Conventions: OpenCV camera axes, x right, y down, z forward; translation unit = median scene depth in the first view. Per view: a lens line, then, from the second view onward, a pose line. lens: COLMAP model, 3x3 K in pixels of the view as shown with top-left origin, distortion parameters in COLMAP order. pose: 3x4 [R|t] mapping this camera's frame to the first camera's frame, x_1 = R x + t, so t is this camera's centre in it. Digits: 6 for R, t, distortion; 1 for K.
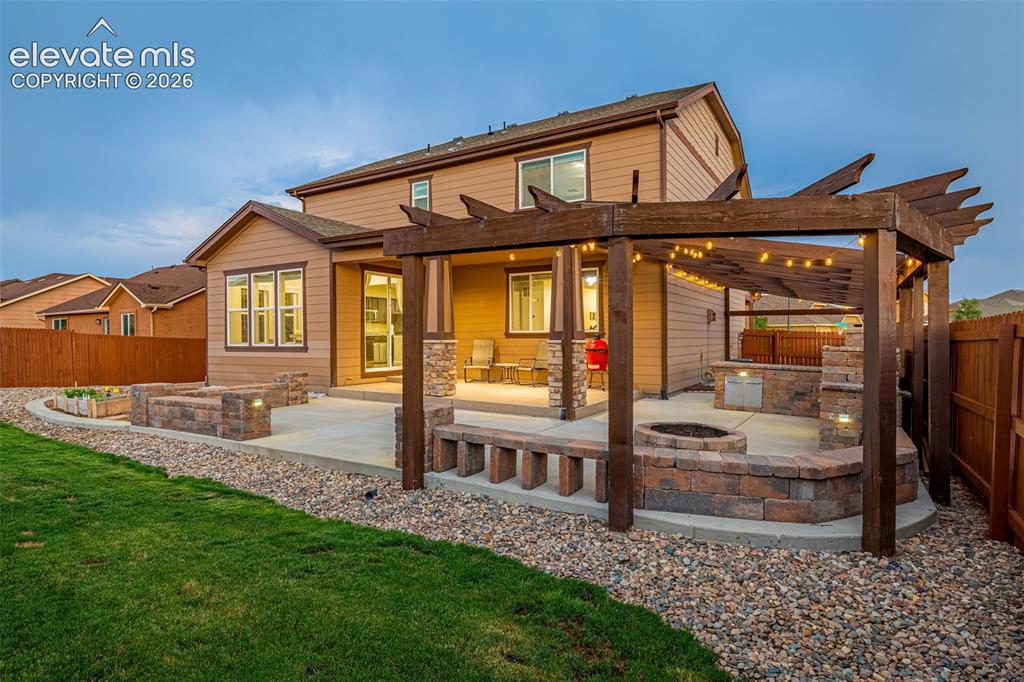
lens RADIAL K [[558.4, 0, 494.6], [0, 558.4, 340.2], [0, 0, 1]] dist [-0.037565, 0.000052]
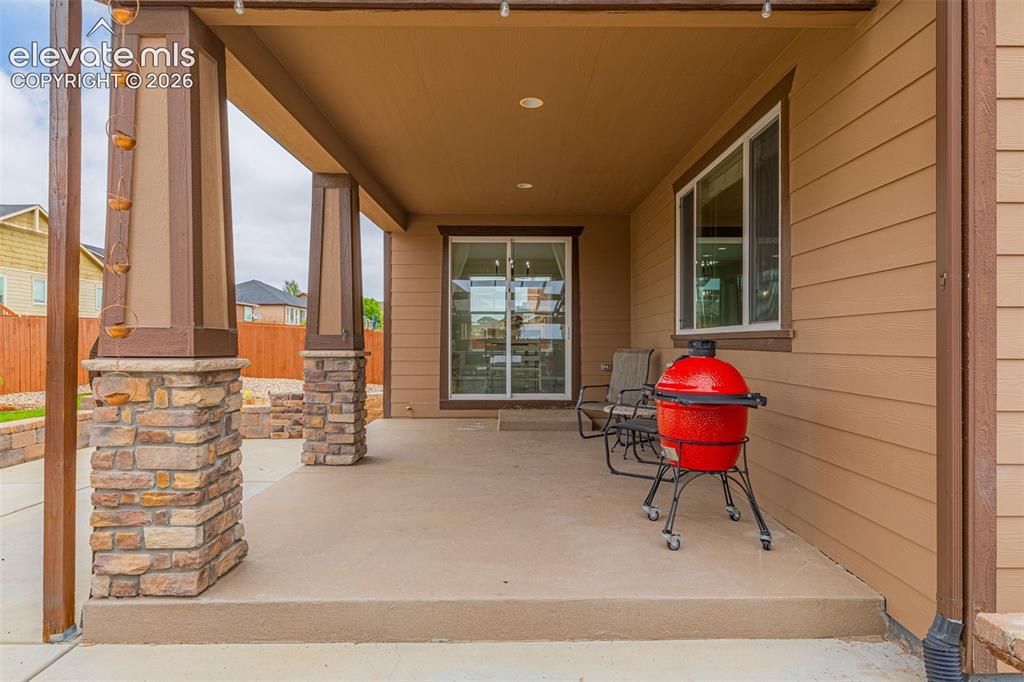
lens RADIAL K [[571.3, 0, 512.0], [0, 571.3, 341.0], [0, 0, 1]] dist [0.000958, 0.000270]
pose [[0.534238, 0.000633, -0.845334, 0.430654], [-0.005328, 0.999982, -0.002619, -0.008888], [0.845318, 0.005903, 0.534232, 0.869291]]
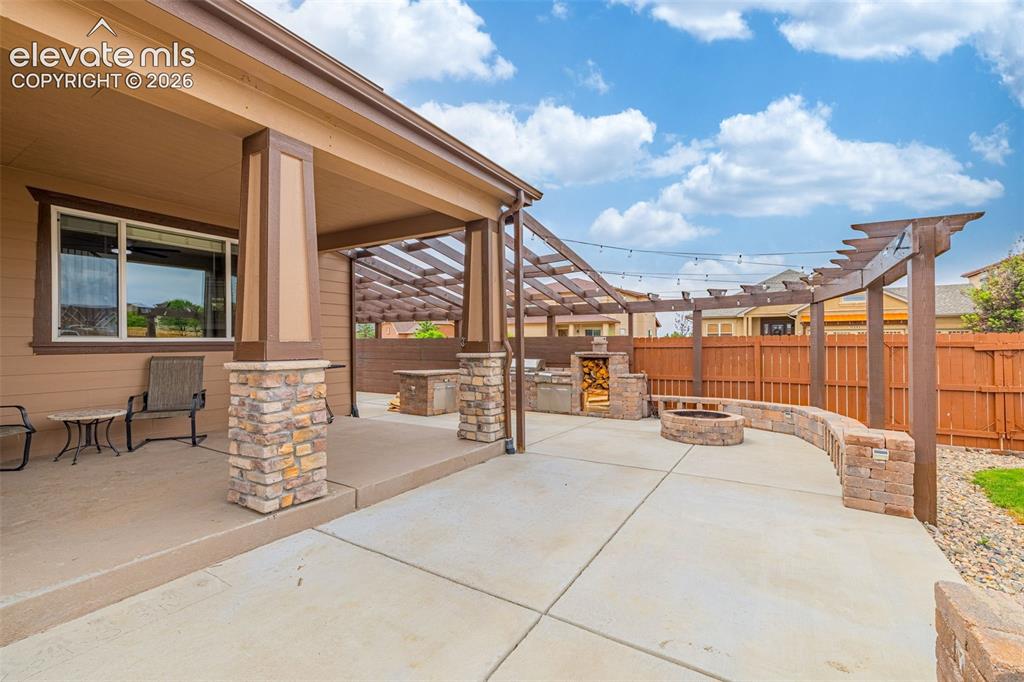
lens RADIAL K [[435.9, 0, 523.2], [0, 435.9, 340.4], [0, 0, 1]] dist [0.001965, 0.000147]
pose [[-0.016148, 0.006618, 0.999848, -0.414226], [0.010736, 0.999922, -0.006445, -0.010944], [-0.999812, 0.010631, -0.016217, 0.837853]]
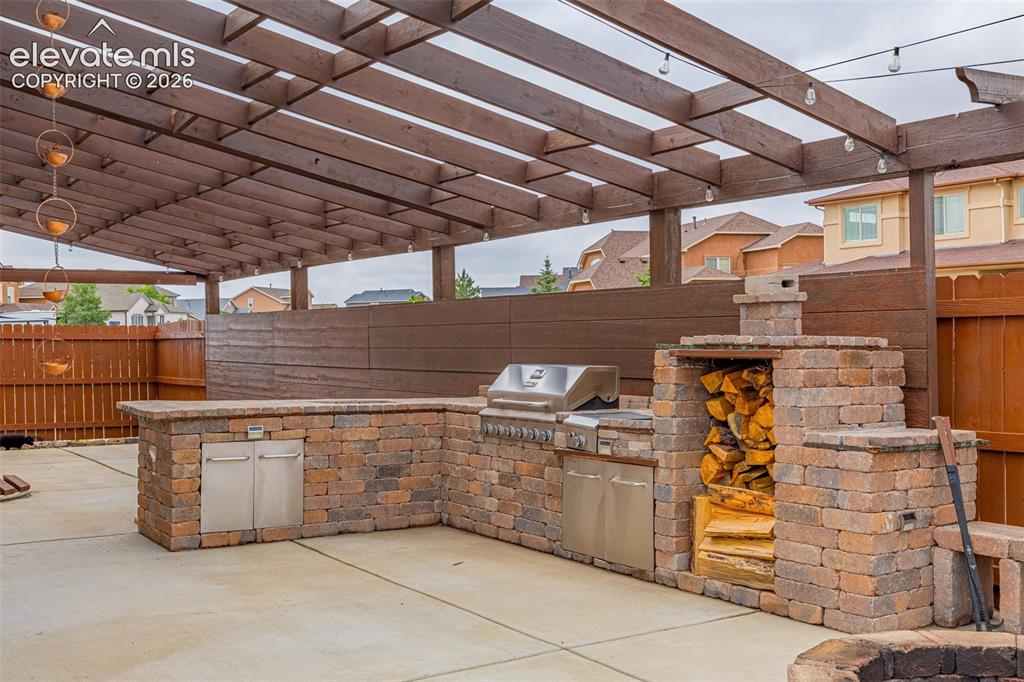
lens RADIAL K [[1054.4, 0, 512.0], [0, 1054.4, 341.0], [0, 0, 1]] dist [-0.000494, -0.006242]
pose [[0.388322, -0.011102, 0.921457, -0.082922], [0.022147, 0.999751, 0.002712, 0.005879], [-0.921257, 0.019355, 0.388472, 0.594633]]
